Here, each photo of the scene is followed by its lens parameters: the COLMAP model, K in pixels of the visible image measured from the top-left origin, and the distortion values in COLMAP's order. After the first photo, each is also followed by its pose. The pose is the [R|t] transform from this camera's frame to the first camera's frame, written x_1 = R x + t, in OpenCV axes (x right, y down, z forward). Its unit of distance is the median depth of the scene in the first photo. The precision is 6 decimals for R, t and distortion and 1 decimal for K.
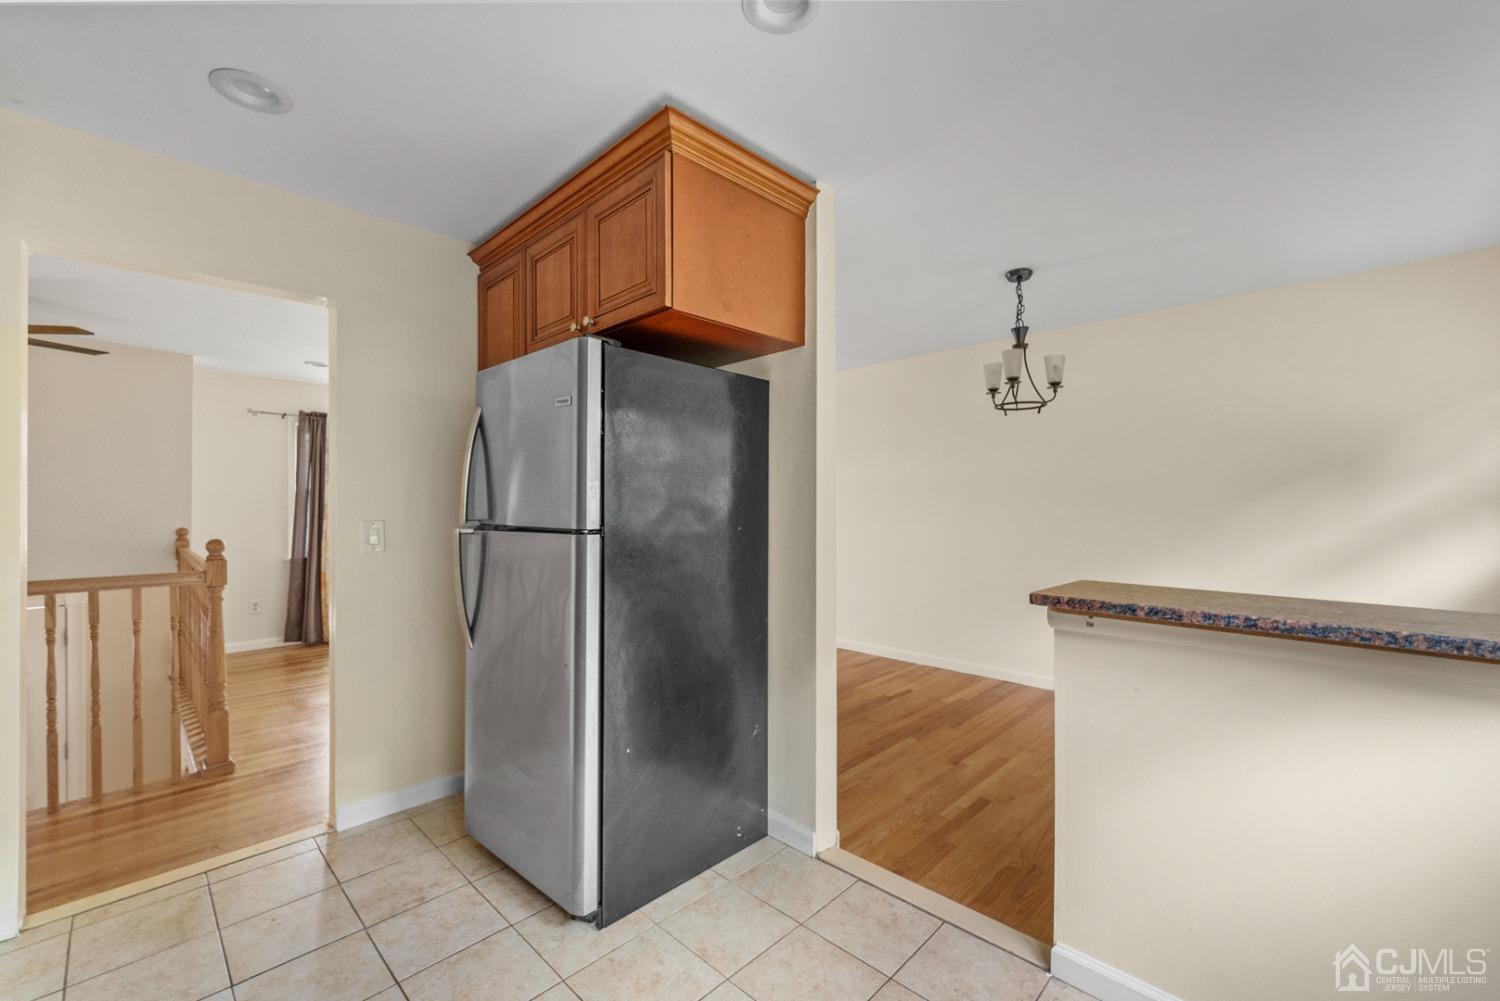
lens RADIAL K [[611.9, 0, 750.1], [0, 611.9, 499.3], [0, 0, 1]] dist [-0.000029, -0.000188]
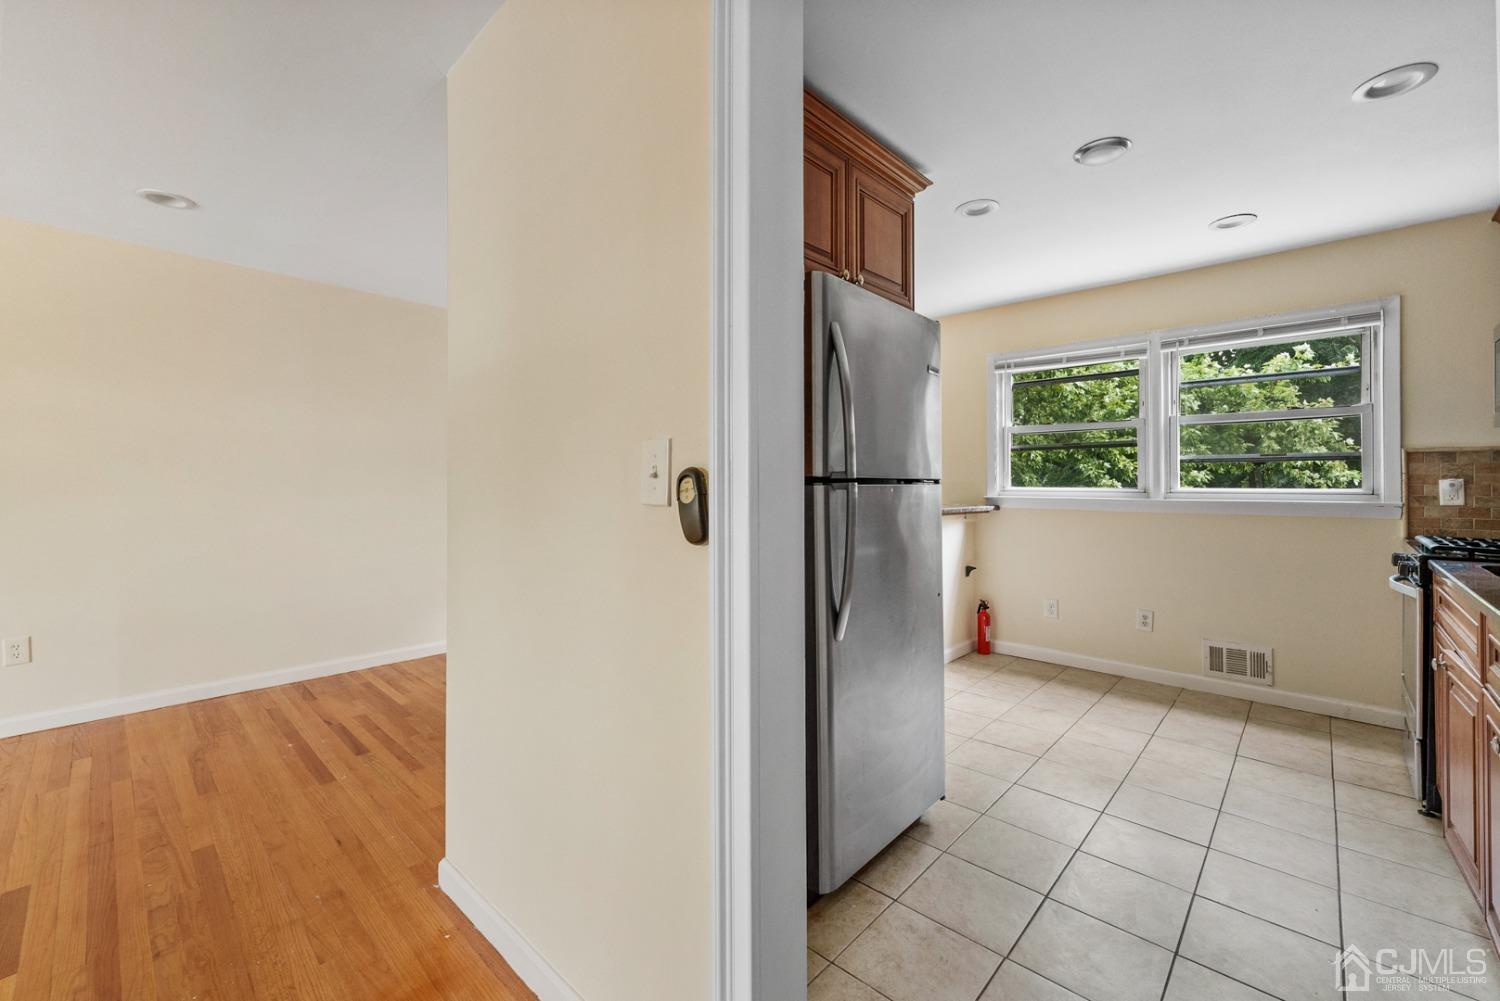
lens RADIAL K [[626.2, 0, 741.9], [0, 626.2, 483.3], [0, 0, 1]] dist [-0.000807, -0.000396]
pose [[-0.005391, 0.002929, 0.999981, -0.893816], [-0.012814, 0.999913, -0.002998, 0.033294], [-0.999903, -0.012830, -0.005353, 0.818966]]
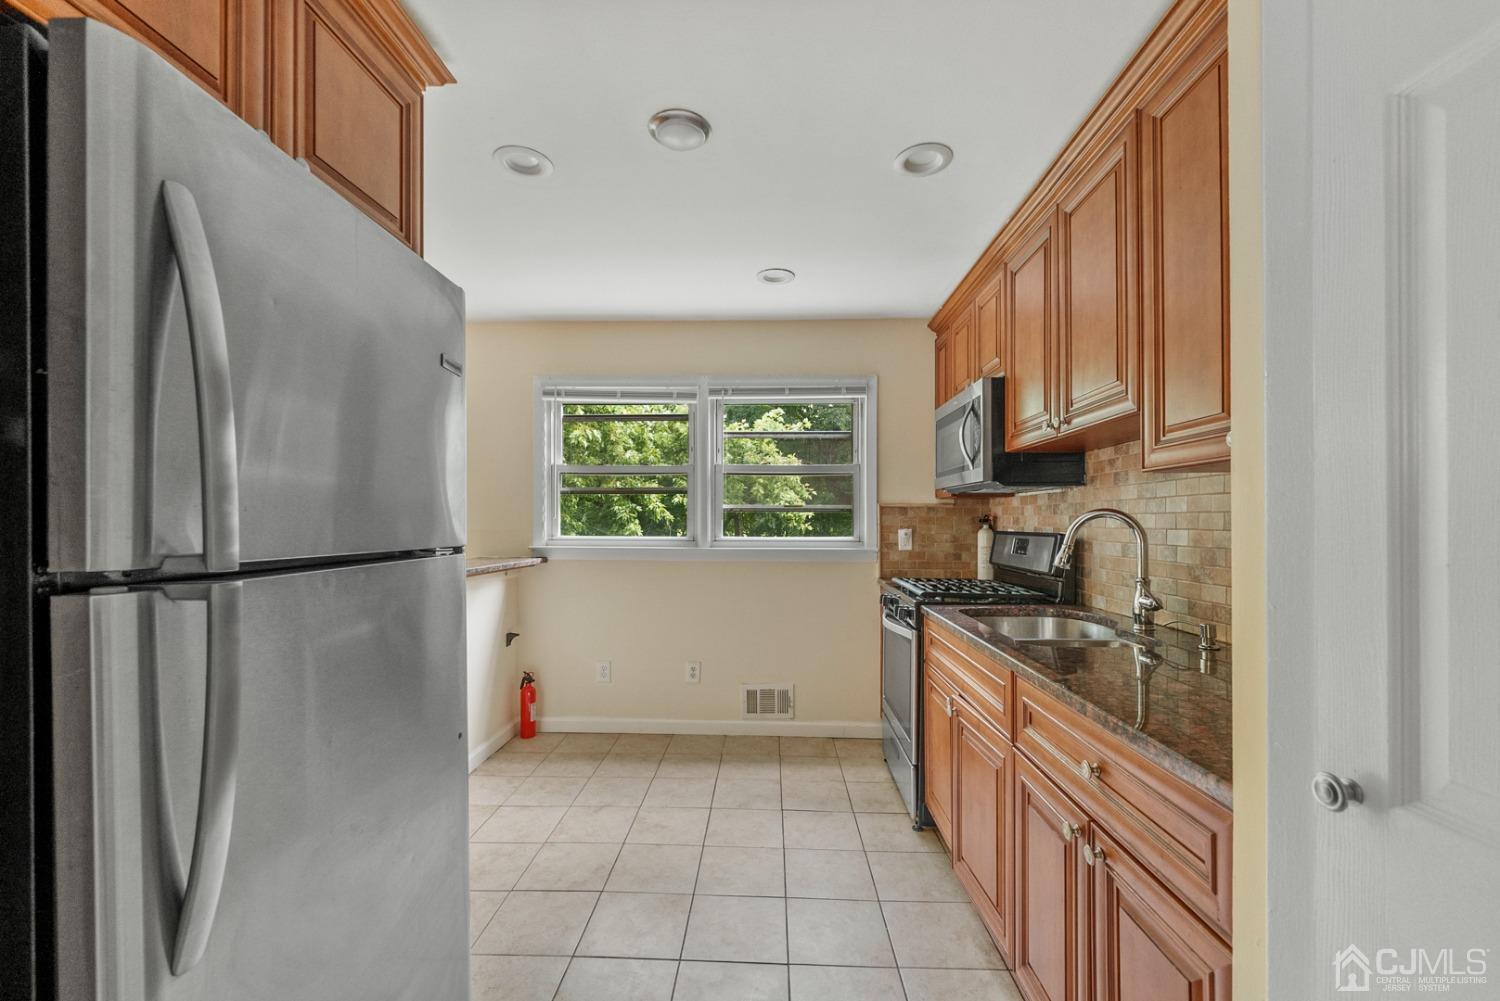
lens RADIAL K [[615.6, 0, 756.9], [0, 615.6, 517.9], [0, 0, 1]] dist [-0.000371, -0.000129]
pose [[-0.670113, 0.000600, 0.742259, -0.623267], [-0.011623, 0.999869, -0.011301, 0.005453], [-0.742168, -0.016200, -0.670018, 0.720409]]
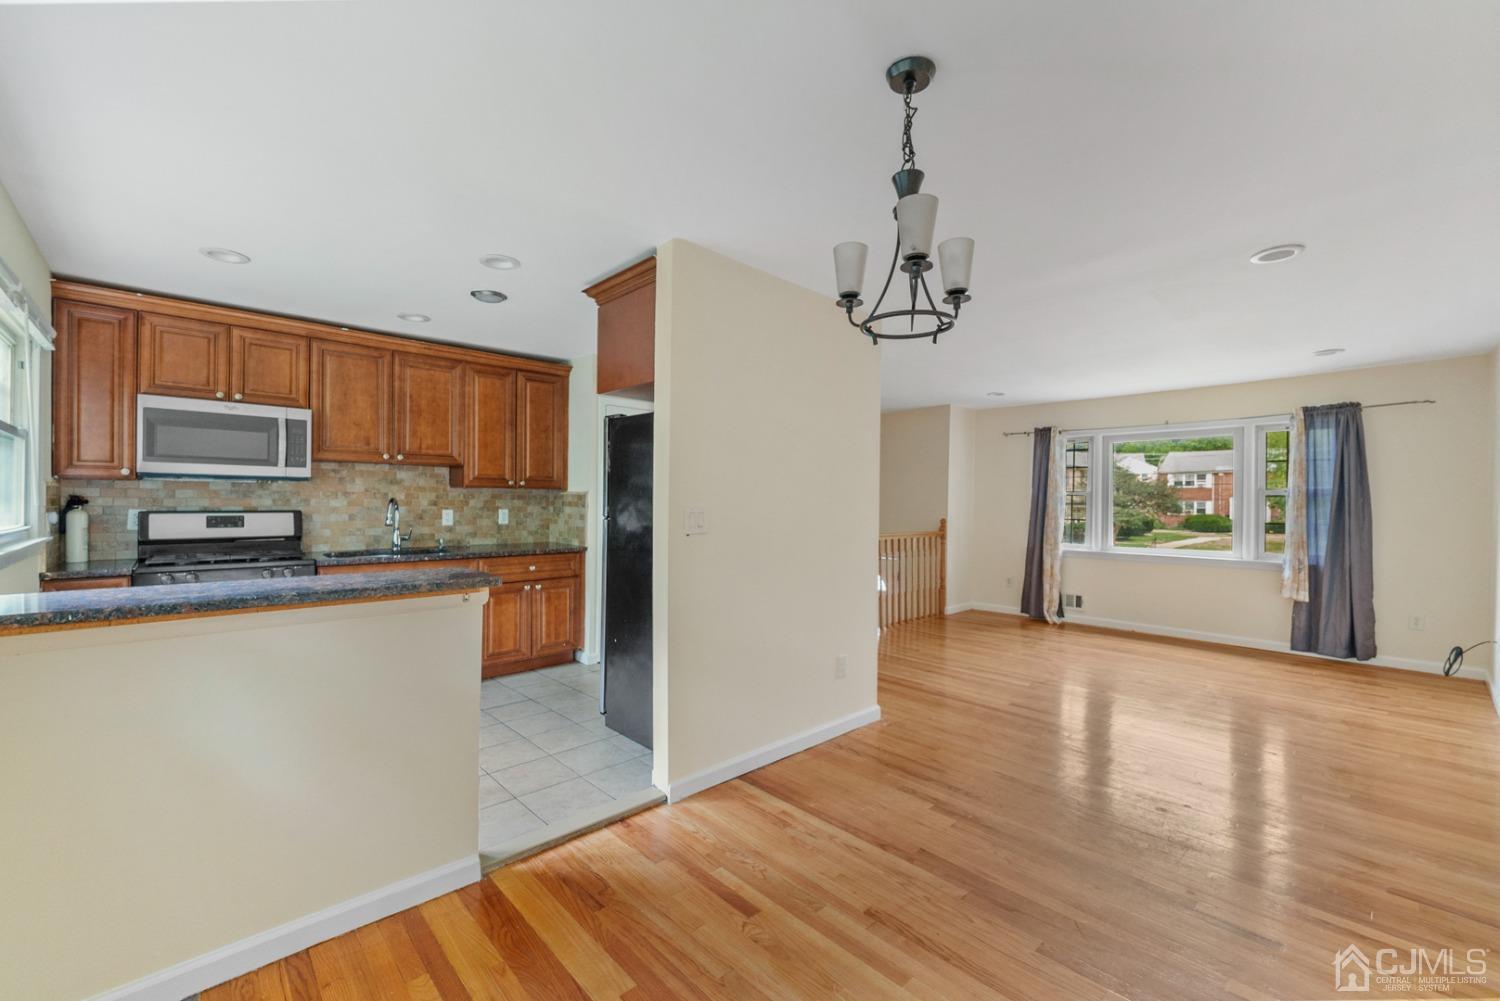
lens RADIAL K [[611.9, 0, 750.1], [0, 611.9, 499.3], [0, 0, 1]] dist [-0.000029, -0.000188]
pose [[-0.049268, -0.005771, -0.998769, 0.971005], [0.007903, 0.999950, -0.006168, 0.004241], [0.998754, -0.008198, -0.049219, 0.905710]]
